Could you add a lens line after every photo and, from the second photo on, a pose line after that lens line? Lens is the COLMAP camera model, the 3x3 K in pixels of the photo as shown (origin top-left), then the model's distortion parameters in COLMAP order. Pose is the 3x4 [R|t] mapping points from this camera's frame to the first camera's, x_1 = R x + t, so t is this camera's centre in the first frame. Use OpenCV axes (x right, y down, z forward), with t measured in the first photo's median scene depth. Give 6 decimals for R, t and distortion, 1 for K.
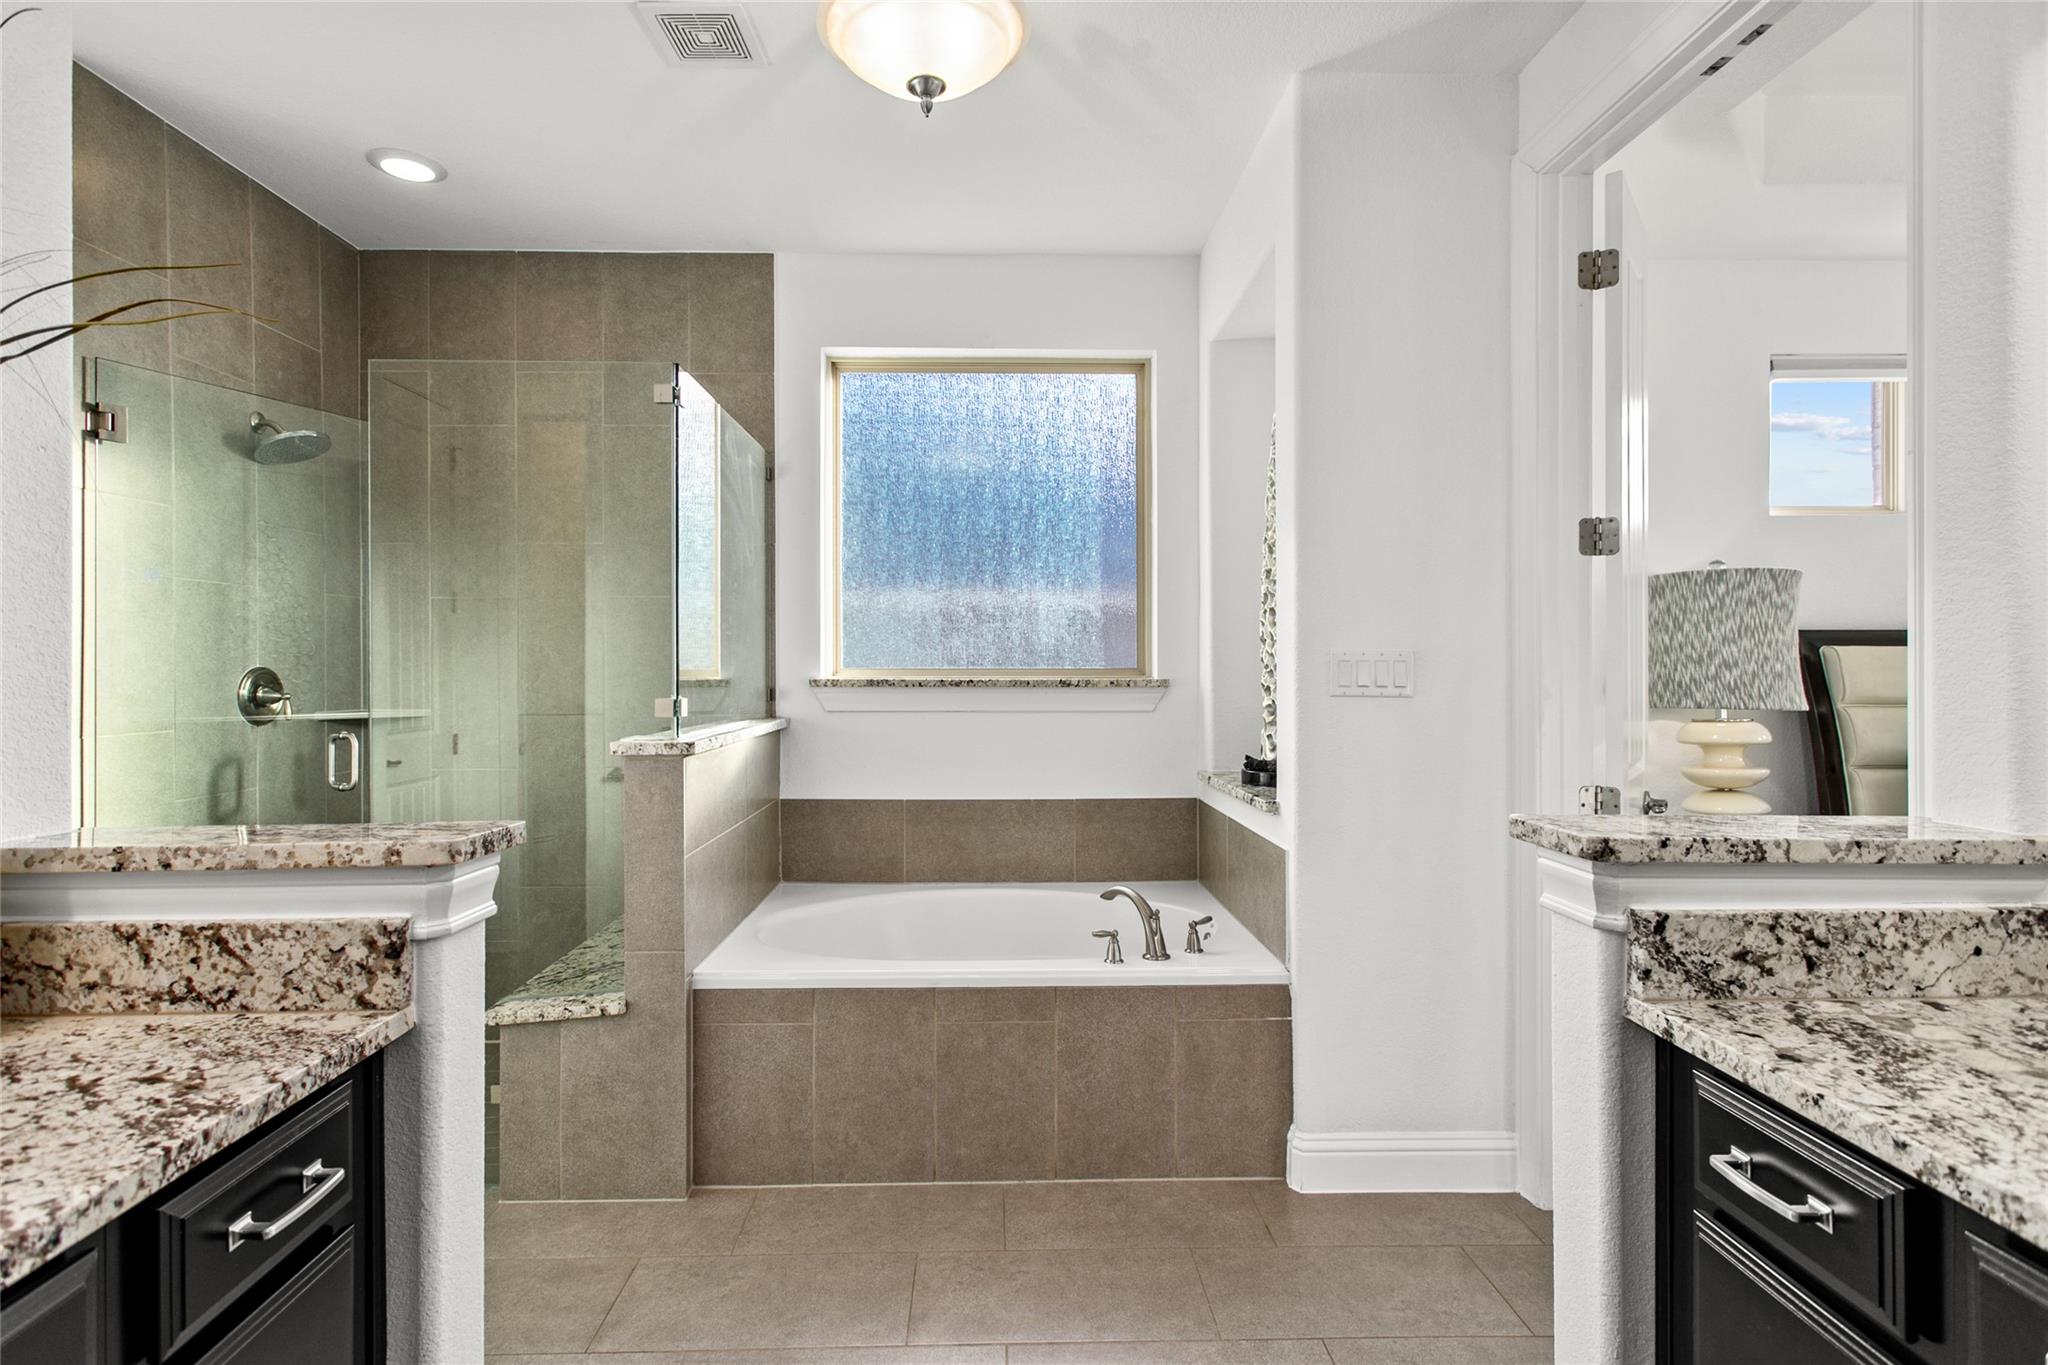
lens RADIAL K [[982.6, 0, 1016.4], [0, 982.6, 675.4], [0, 0, 1]] dist [0.000308, -0.000742]
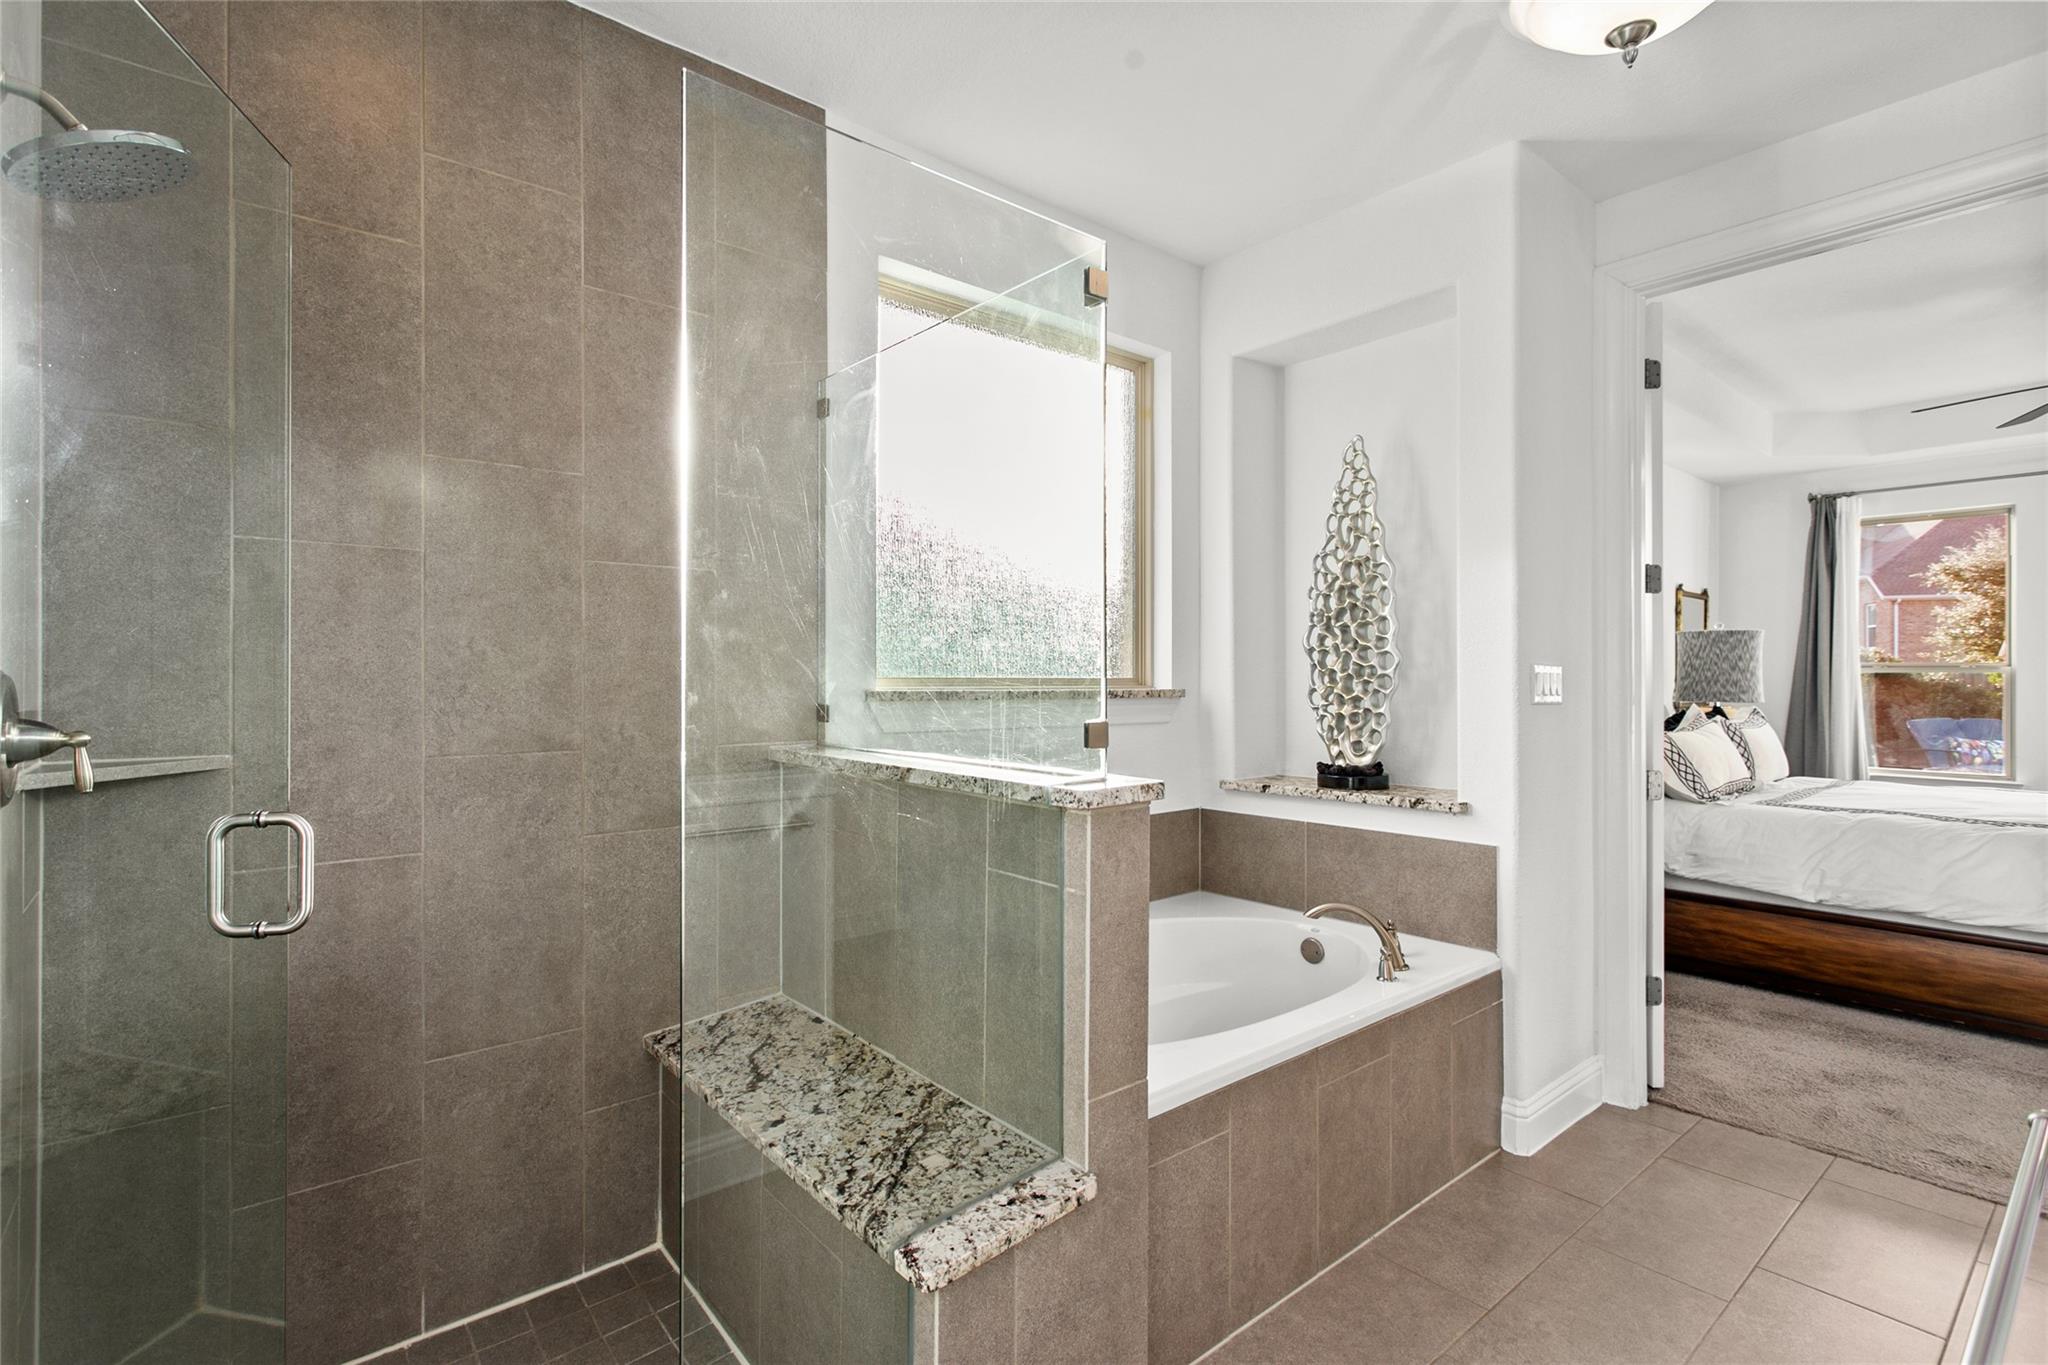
lens RADIAL K [[962.5, 0, 1011.8], [0, 962.5, 676.7], [0, 0, 1]] dist [0.001198, 0.001461]
pose [[0.785498, 0.003557, 0.618853, -0.694728], [0.000724, 0.999978, -0.006666, -0.003036], [-0.618863, 0.005685, 0.785478, 0.422568]]
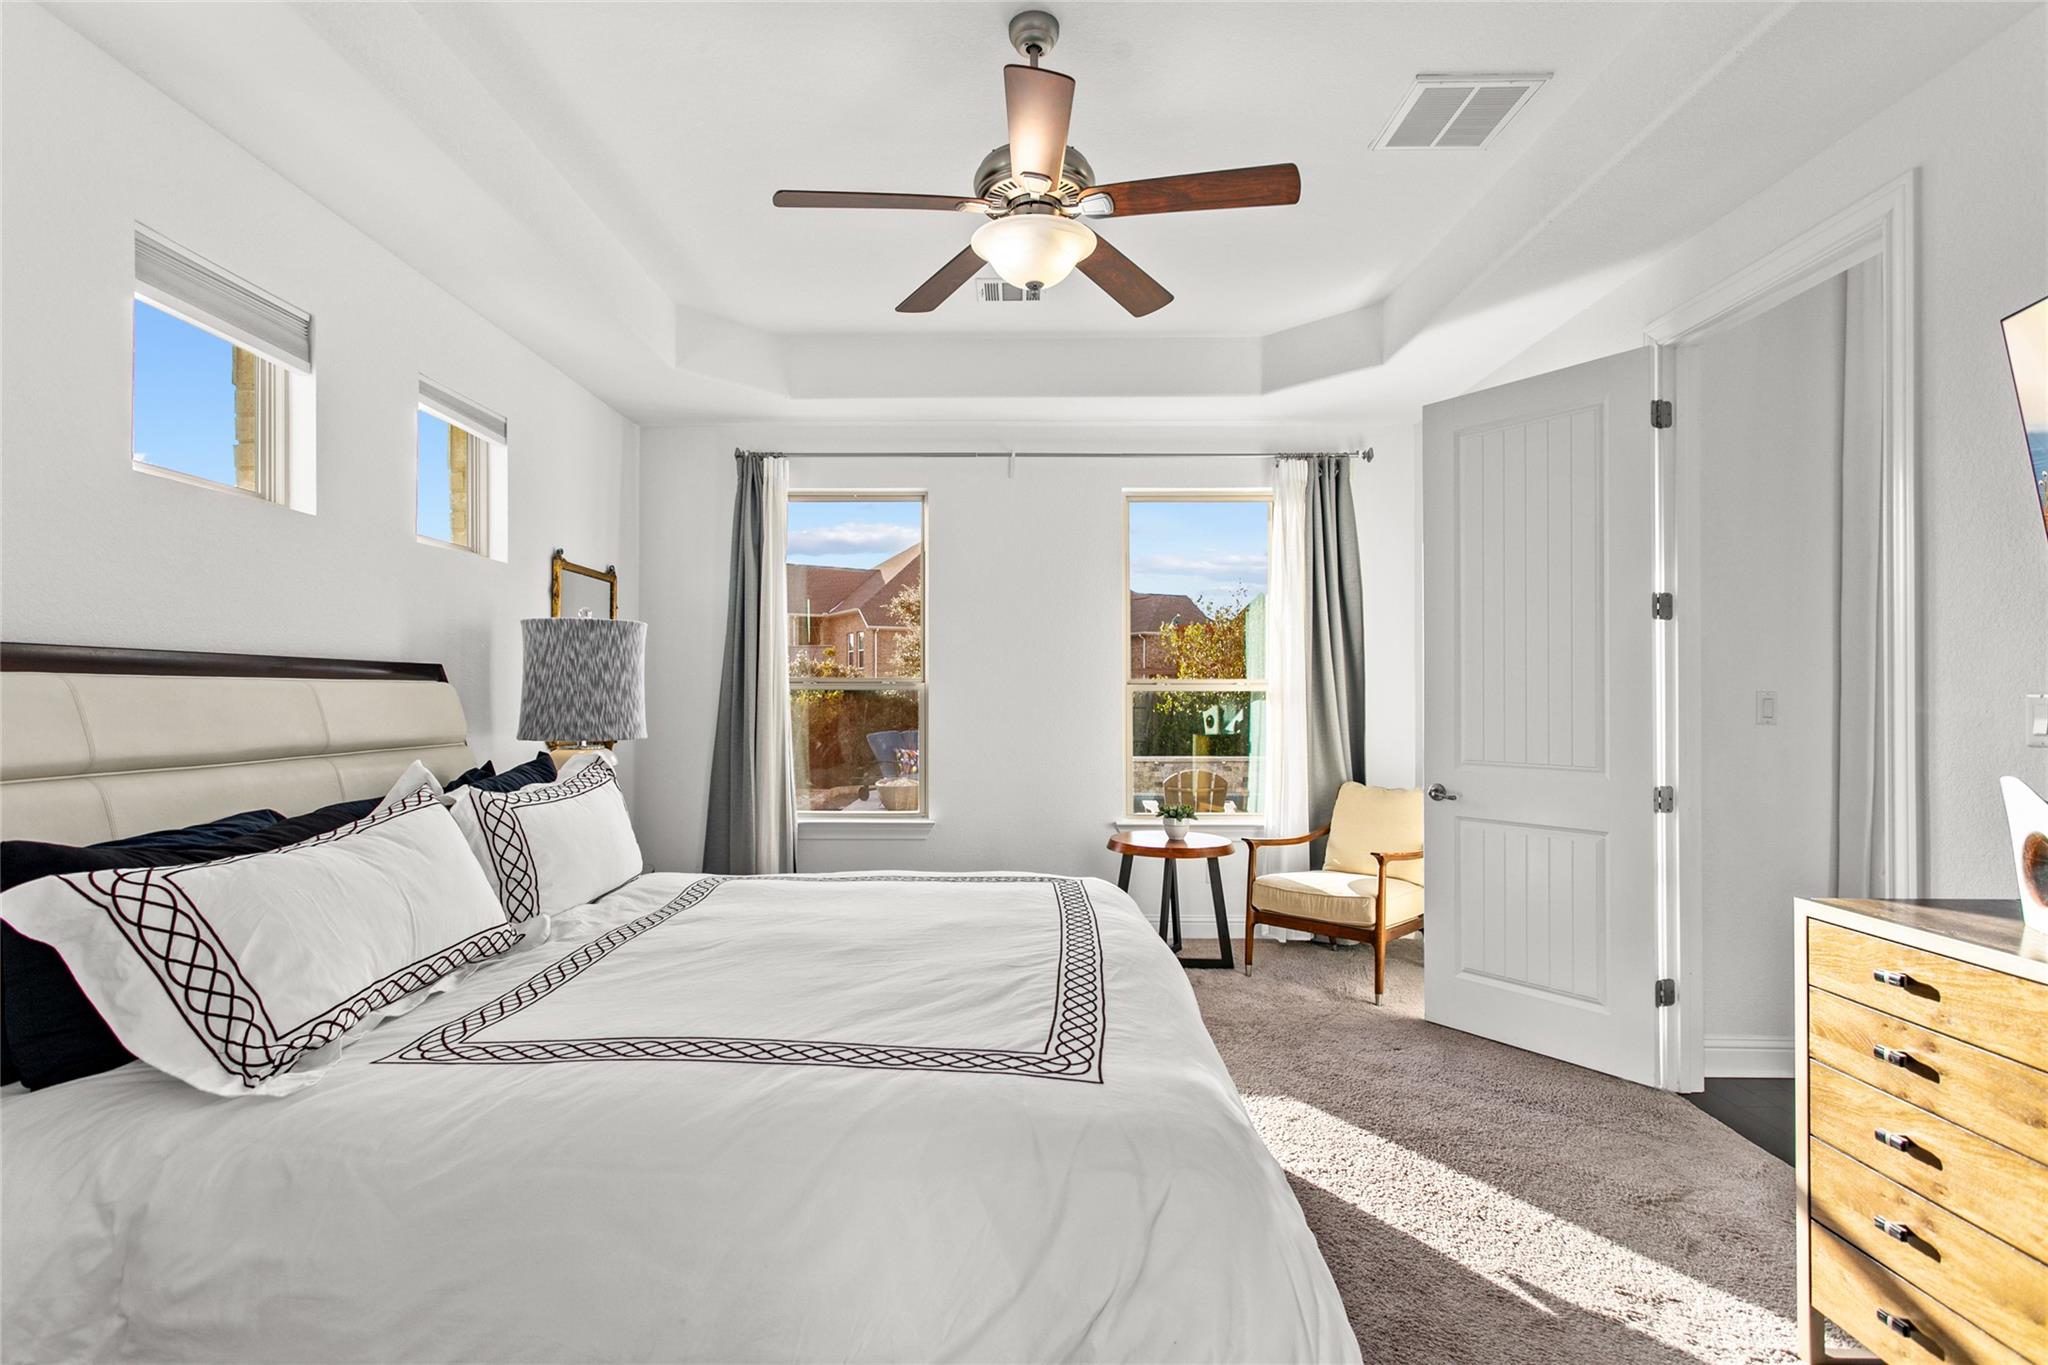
lens RADIAL K [[962.5, 0, 1011.8], [0, 962.5, 676.7], [0, 0, 1]] dist [0.001198, 0.001461]
pose [[0.029066, 0.017902, 0.999417, 0.595813], [0.008406, 0.999800, -0.018153, -0.015416], [-0.999542, 0.008929, 0.028909, 0.520514]]
